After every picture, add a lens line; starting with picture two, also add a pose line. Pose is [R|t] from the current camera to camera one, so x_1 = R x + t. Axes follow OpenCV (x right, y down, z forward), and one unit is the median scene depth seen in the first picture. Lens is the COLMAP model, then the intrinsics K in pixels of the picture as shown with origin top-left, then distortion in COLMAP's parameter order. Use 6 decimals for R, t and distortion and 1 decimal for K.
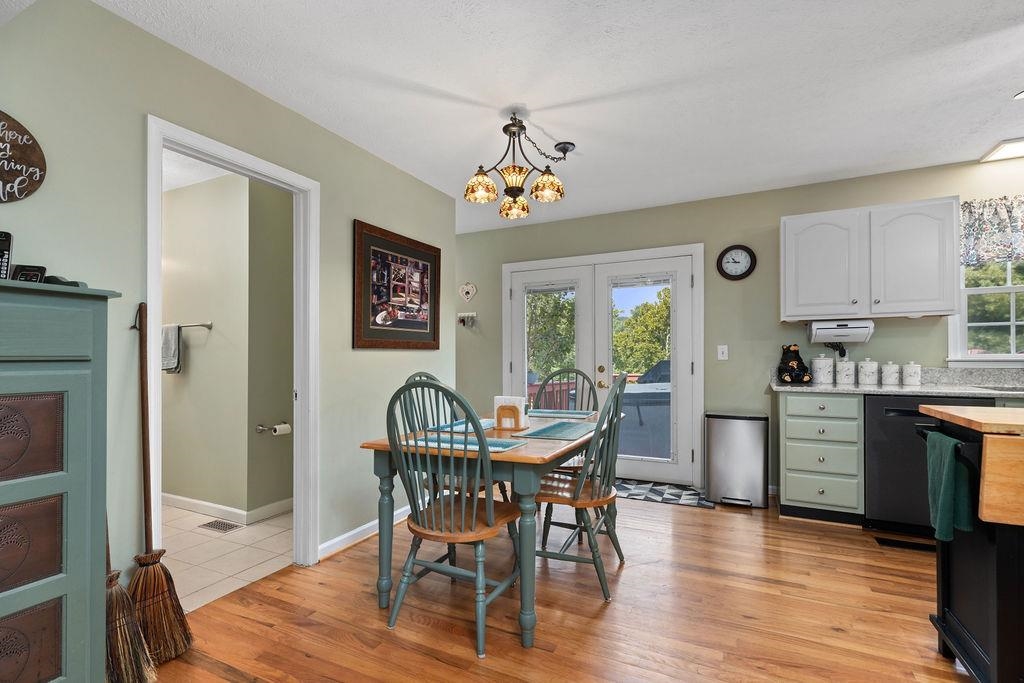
lens RADIAL K [[469.0, 0, 511.7], [0, 469.0, 354.7], [0, 0, 1]] dist [0.004533, 0.000529]
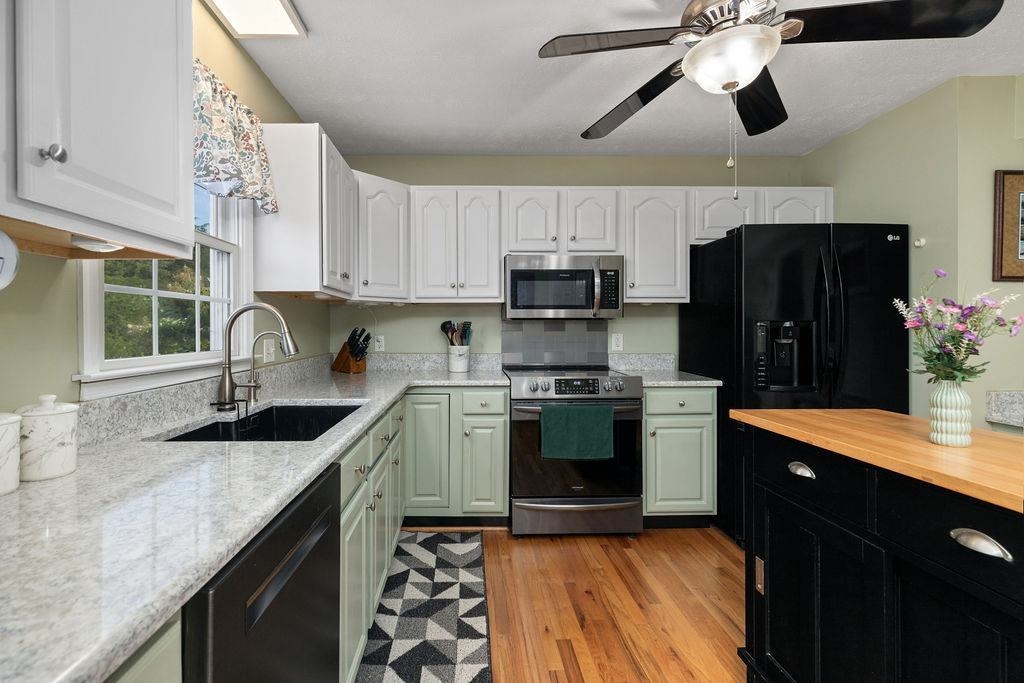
lens RADIAL K [[469.0, 0, 472.1], [0, 469.0, 330.2], [0, 0, 1]] dist [0.004533, 0.000529]
pose [[-0.450516, 0.005824, 0.892749, 0.470237], [0.004801, 0.999980, -0.004101, -0.024955], [-0.892755, 0.002438, -0.450535, 0.897176]]
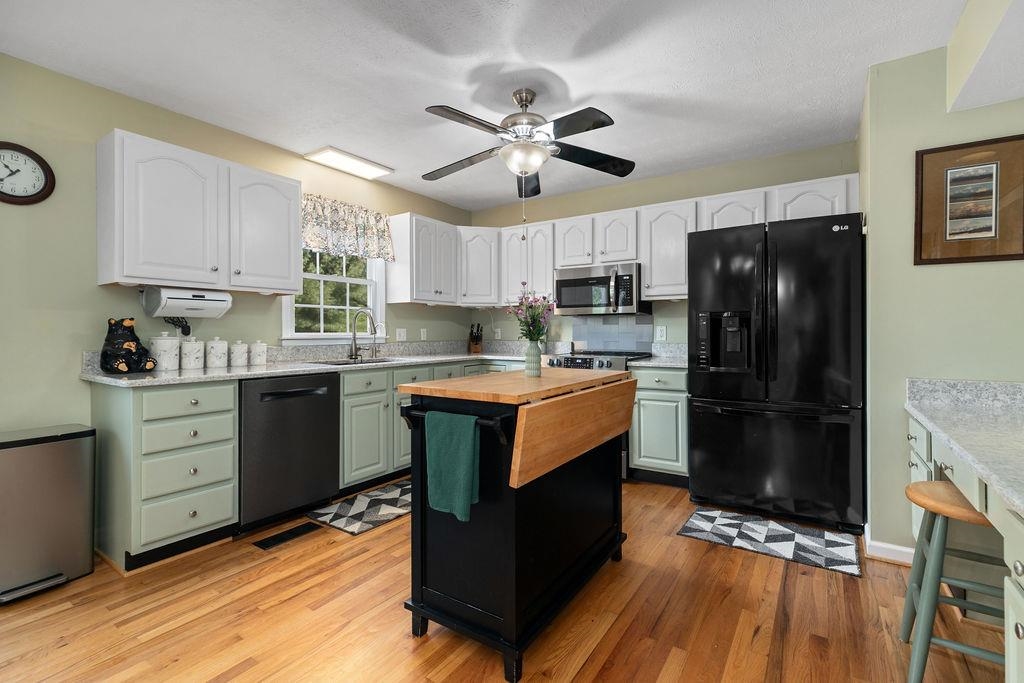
lens RADIAL K [[469.0, 0, 513.0], [0, 469.0, 334.3], [0, 0, 1]] dist [0.004533, 0.000529]
pose [[0.134965, 0.004962, 0.990838, -0.018977], [0.001028, 0.999986, -0.005148, 0.007250], [-0.990850, 0.001714, 0.134958, 0.363871]]
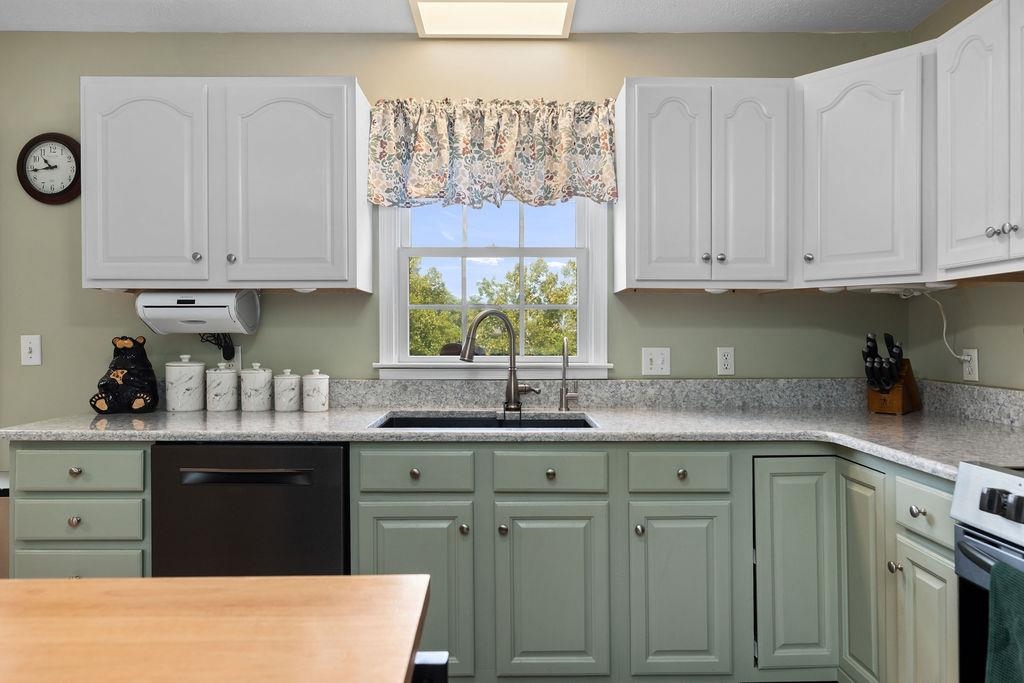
lens RADIAL K [[646.8, 0, 503.0], [0, 646.8, 337.2], [0, 0, 1]] dist [0.009326, 0.002033]
pose [[0.898012, 0.009545, 0.439868, 0.710304], [-0.009221, 0.999953, -0.002873, -0.024505], [-0.439875, -0.001476, 0.898058, 0.206087]]
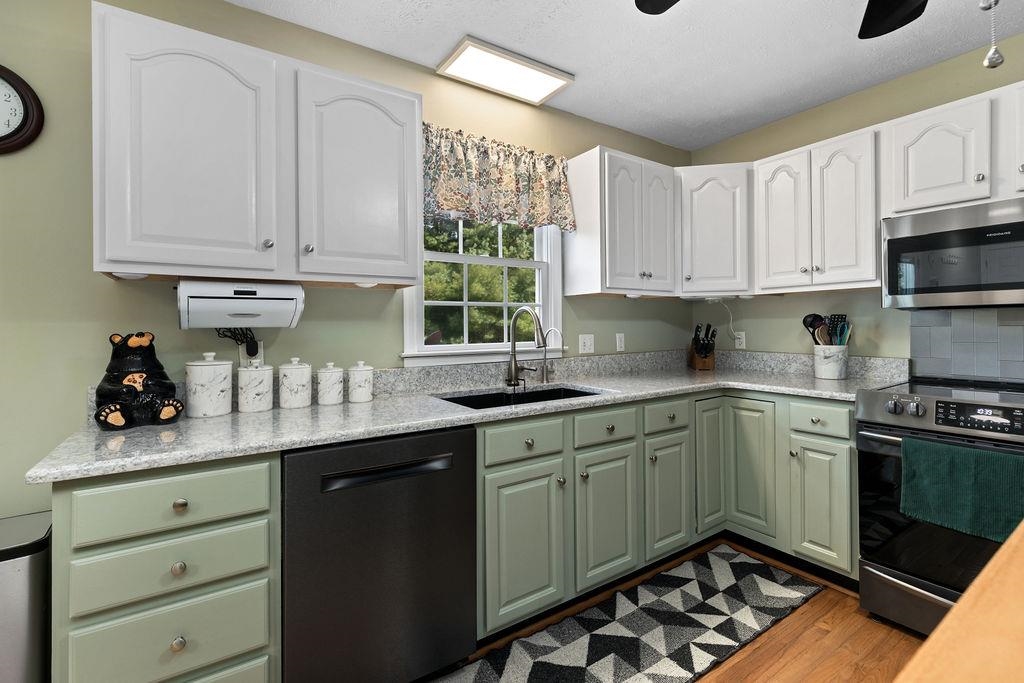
lens RADIAL K [[469.0, 0, 513.3], [0, 469.0, 323.4], [0, 0, 1]] dist [0.004533, 0.000529]
pose [[0.498013, 0.009603, 0.867117, 0.435932], [0.005155, 0.999888, -0.014034, -0.024168], [-0.867154, 0.011459, 0.497908, 0.542527]]
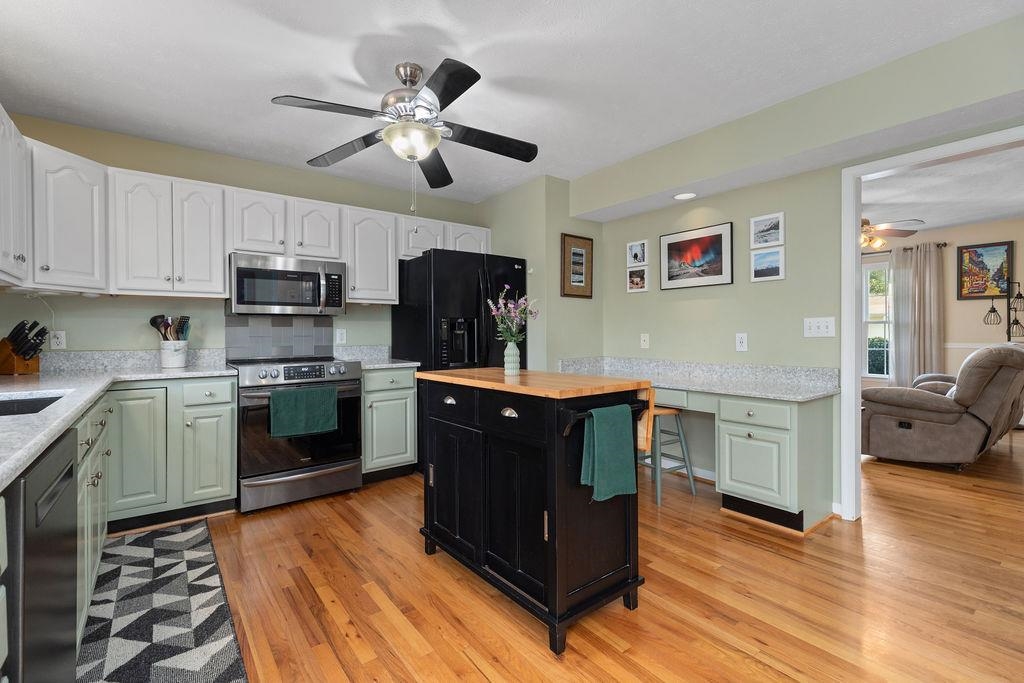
lens RADIAL K [[469.0, 0, 516.6], [0, 469.0, 332.3], [0, 0, 1]] dist [0.004533, 0.000529]
pose [[-0.897392, 0.018040, 0.440865, 0.313840], [0.015986, 0.999837, -0.008372, 0.005040], [-0.440944, -0.000465, -0.897534, 1.029100]]
